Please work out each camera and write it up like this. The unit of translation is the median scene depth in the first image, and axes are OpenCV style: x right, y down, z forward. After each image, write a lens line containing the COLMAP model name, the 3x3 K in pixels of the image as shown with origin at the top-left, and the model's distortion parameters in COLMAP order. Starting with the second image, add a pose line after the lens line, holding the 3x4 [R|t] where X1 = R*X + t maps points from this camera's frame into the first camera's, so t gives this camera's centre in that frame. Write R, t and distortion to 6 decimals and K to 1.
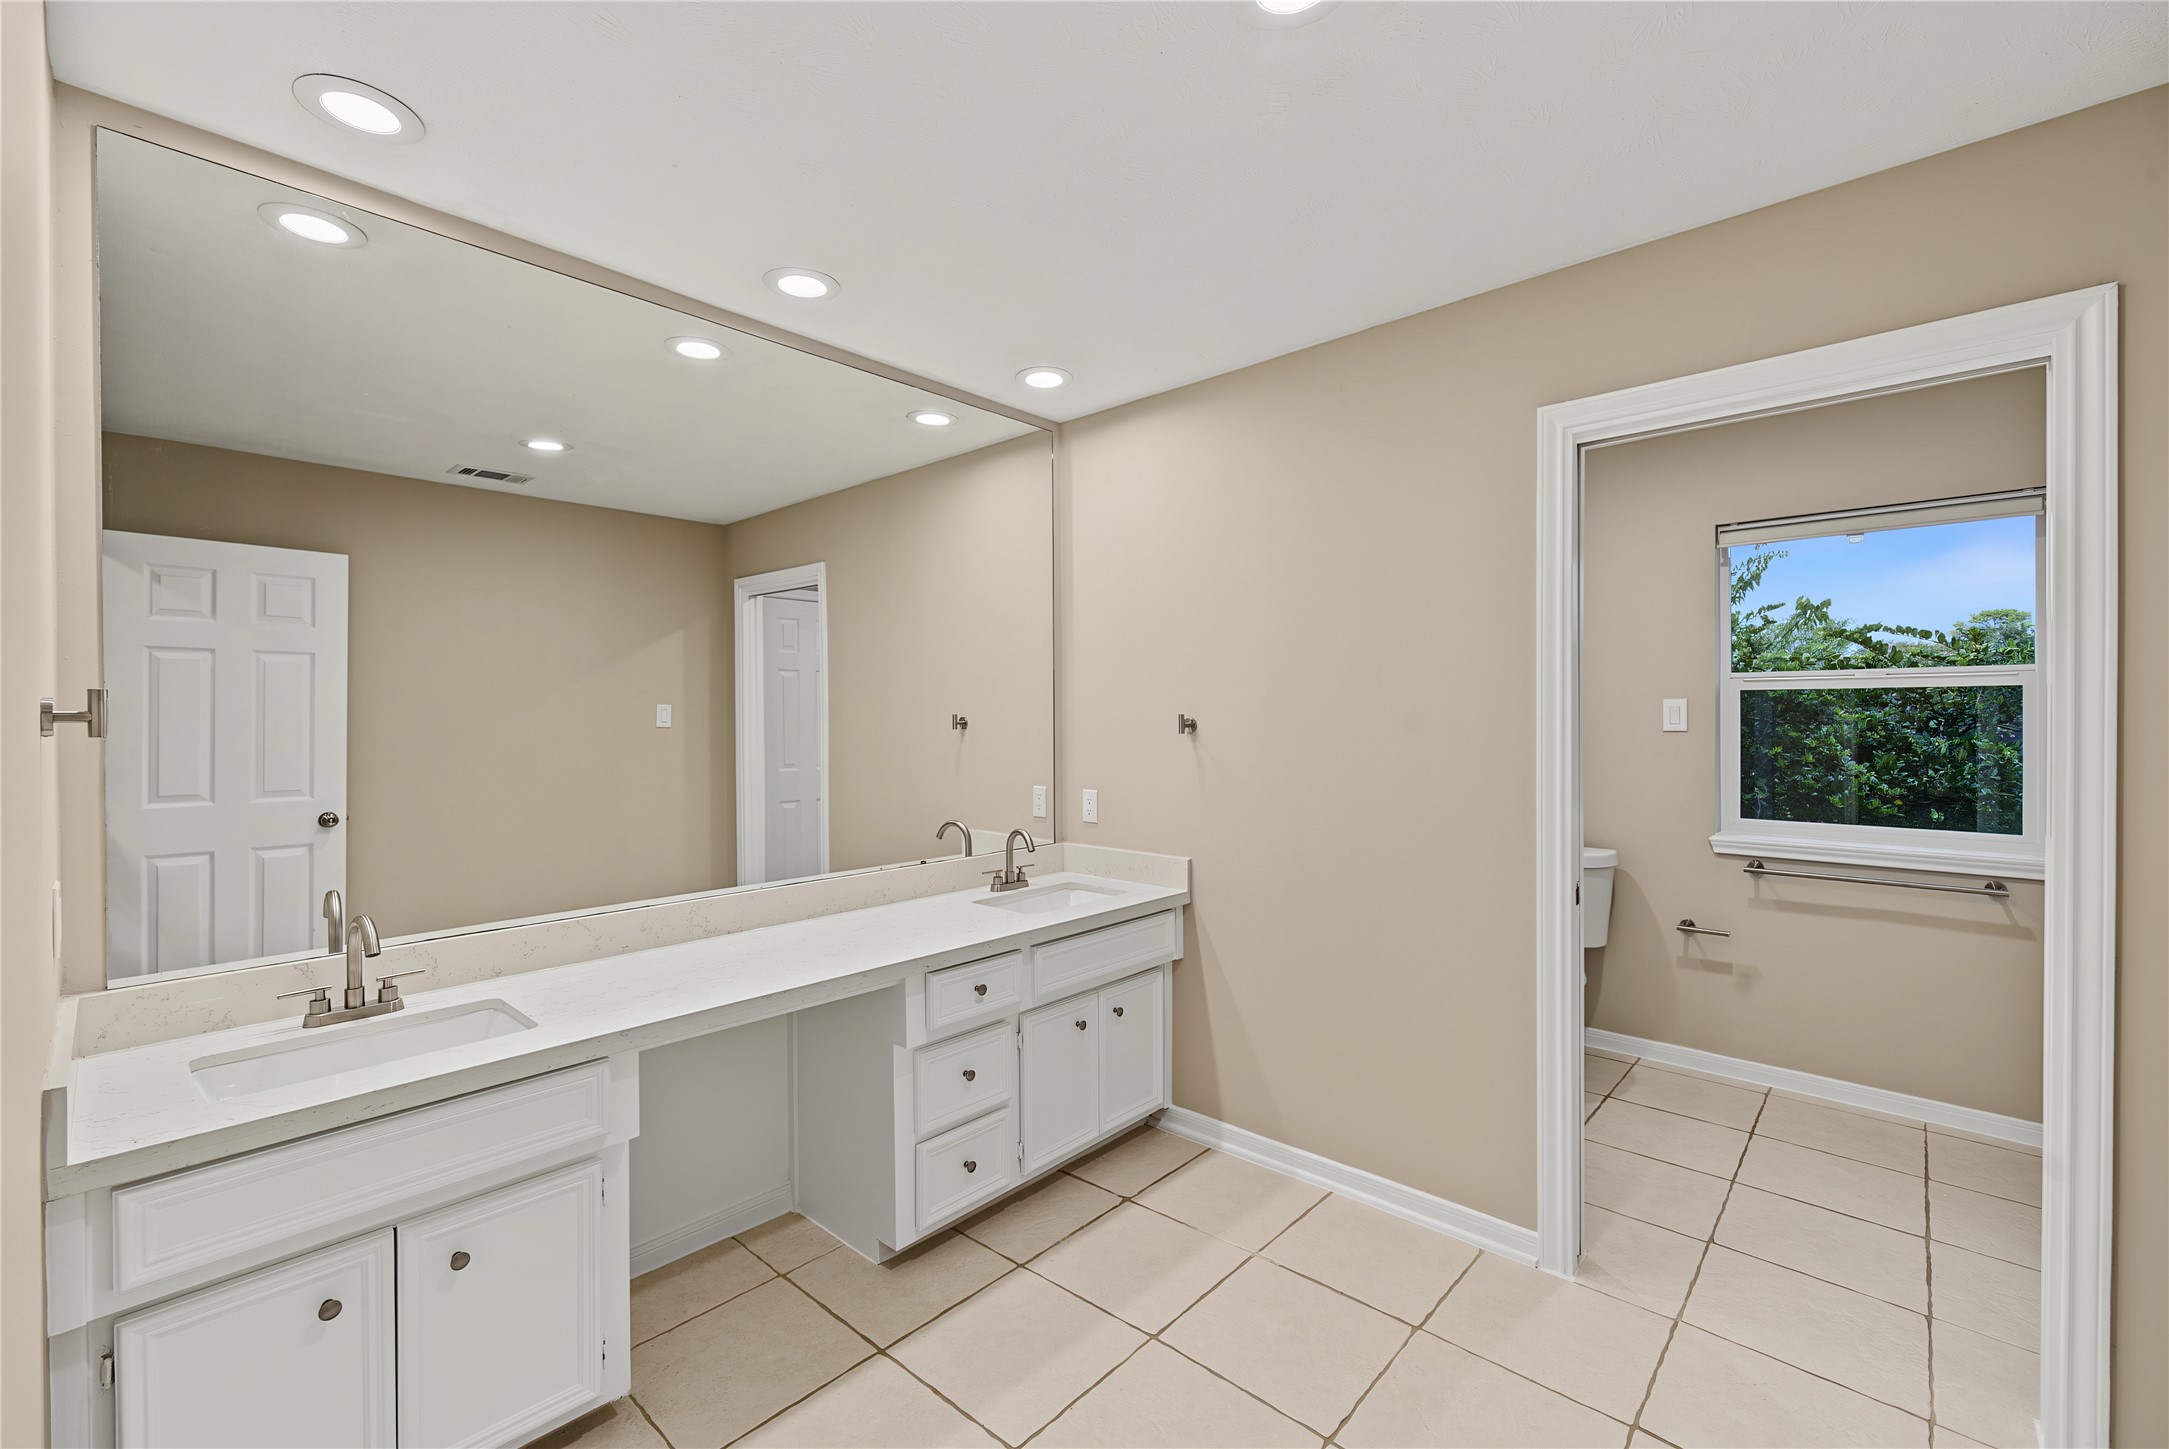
lens RADIAL K [[918.7, 0, 1085.6], [0, 918.7, 720.2], [0, 0, 1]] dist [0.013536, -0.000367]
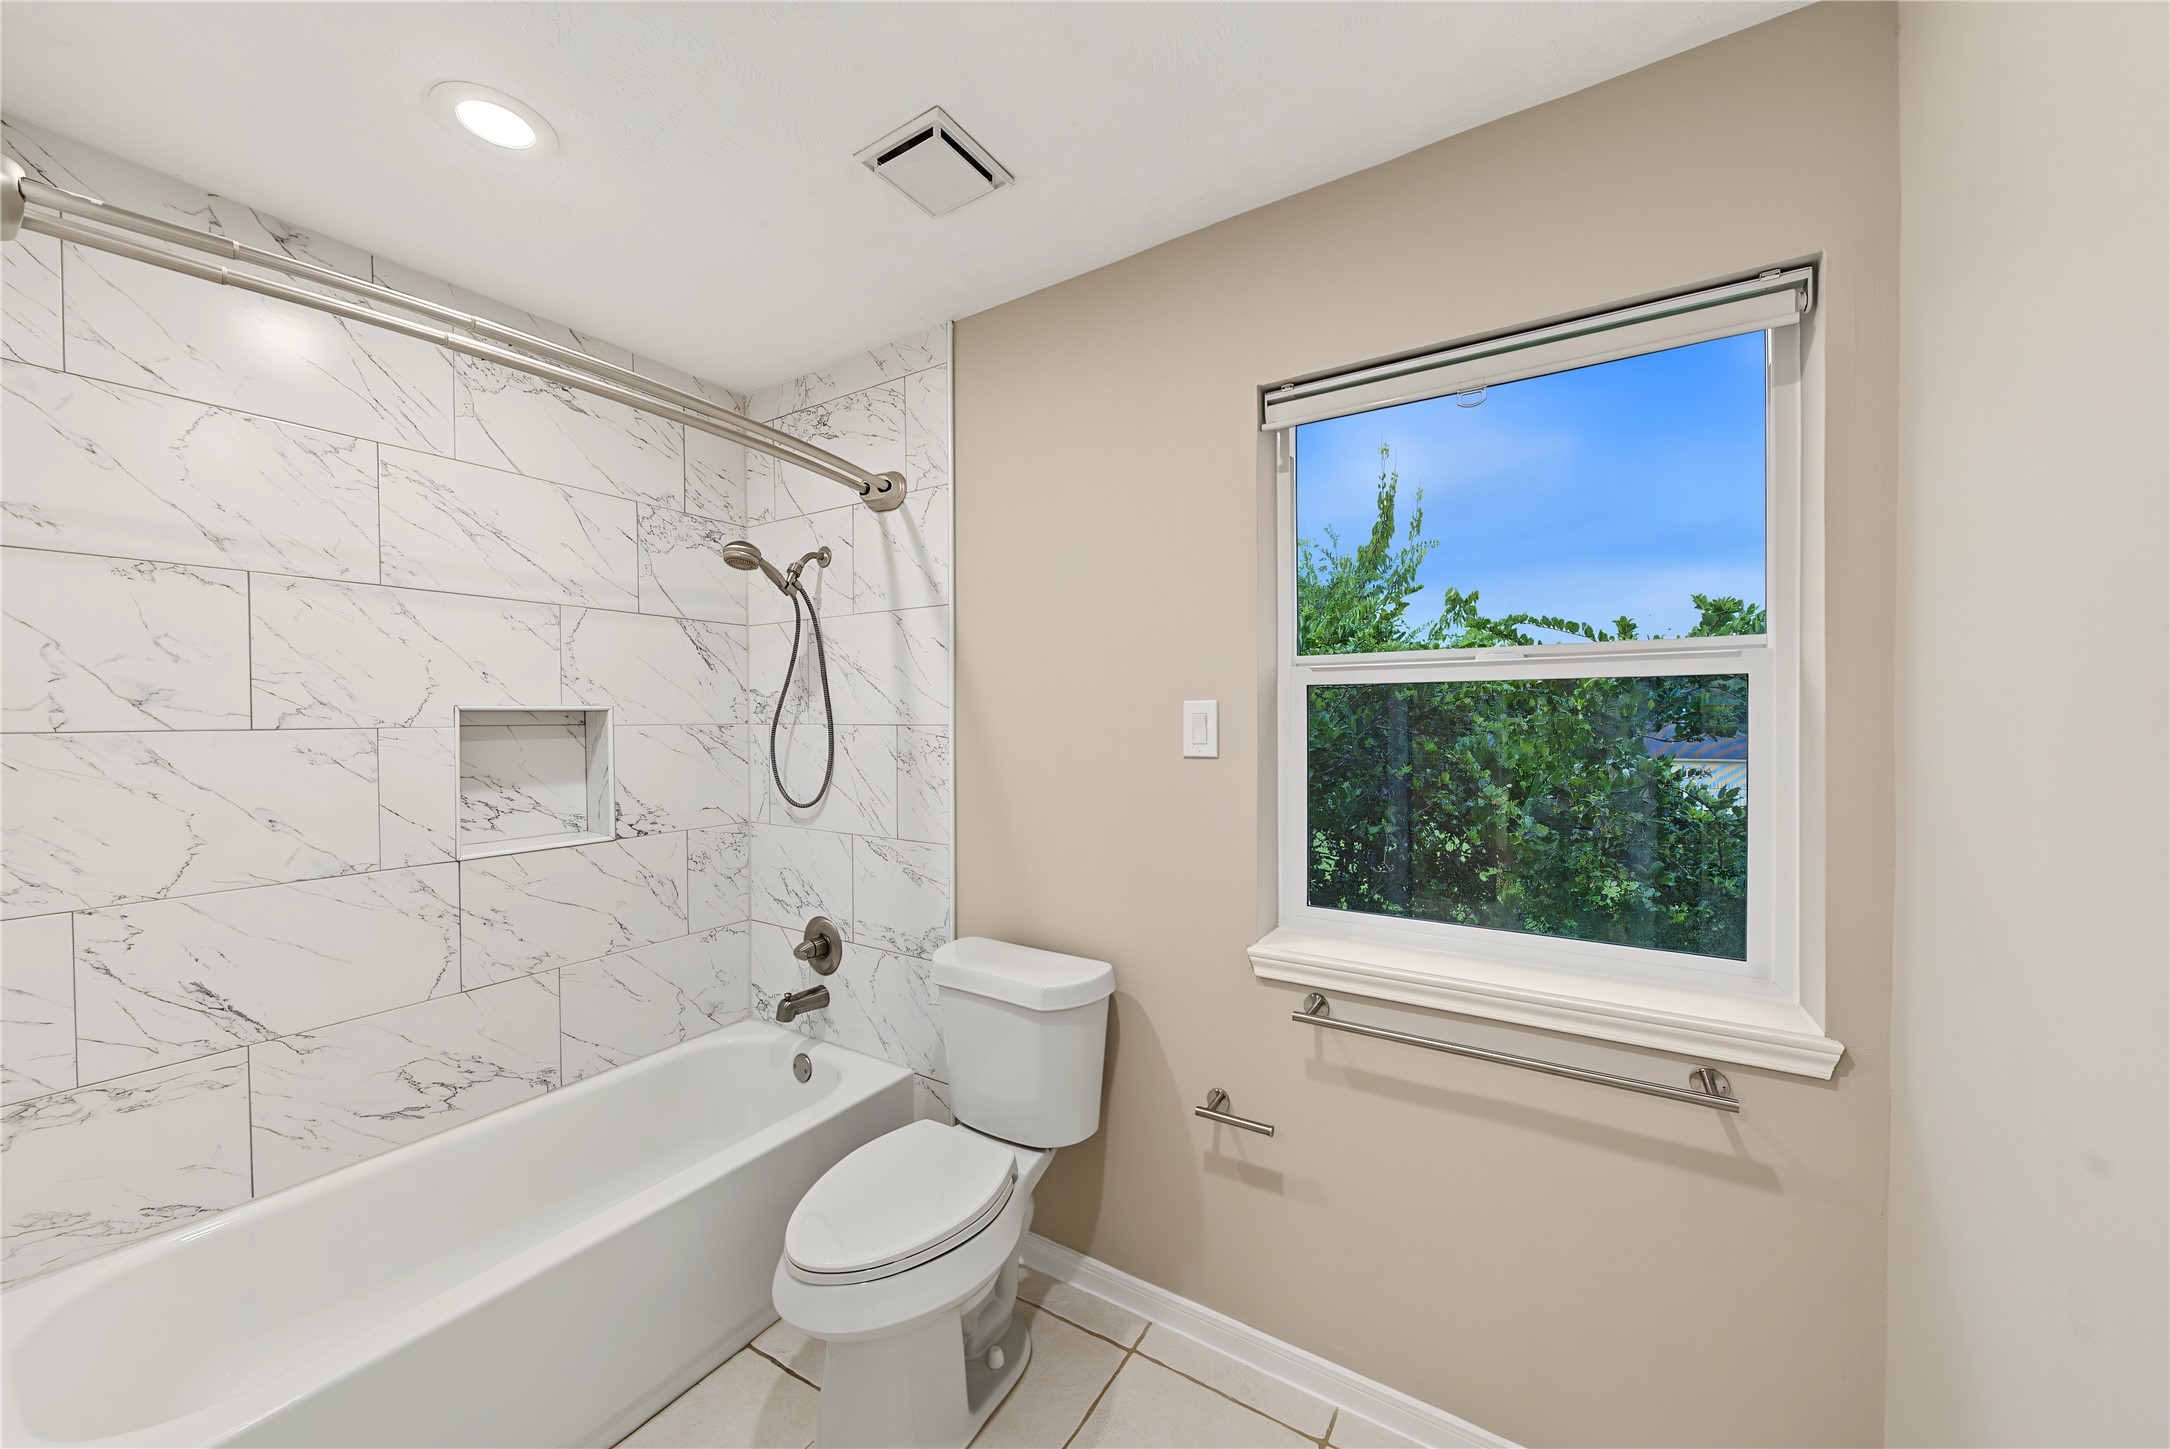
lens RADIAL K [[752.0, 0, 1087.9], [0, 752.0, 724.8], [0, 0, 1]] dist [-0.000255, 0.000076]
pose [[0.985163, -0.000443, 0.171620, 0.489540], [-0.000254, 0.999992, 0.004041, -0.009485], [-0.171620, -0.004025, 0.985155, 0.556865]]
